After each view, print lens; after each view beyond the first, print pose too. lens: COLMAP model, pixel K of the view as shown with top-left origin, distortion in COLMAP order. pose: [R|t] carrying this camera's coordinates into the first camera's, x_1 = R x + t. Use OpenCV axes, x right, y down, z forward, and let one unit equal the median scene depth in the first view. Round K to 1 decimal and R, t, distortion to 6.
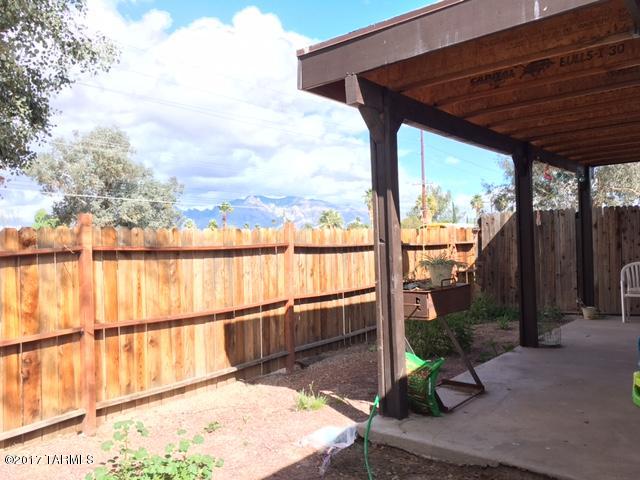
lens RADIAL K [[537.0, 0, 320.7], [0, 537.0, 237.8], [0, 0, 1]] dist [0.044756, -0.042893]
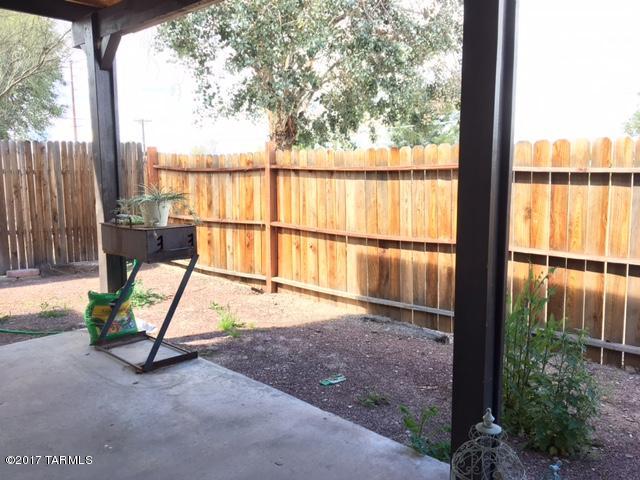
lens RADIAL K [[537.0, 0, 321.6], [0, 537.0, 240.5], [0, 0, 1]] dist [0.044756, -0.042893]
pose [[-0.094104, 0.154567, -0.983491, 0.769989], [0.012178, 0.987979, 0.154107, -0.003554], [0.995488, 0.002525, -0.094855, 1.029659]]
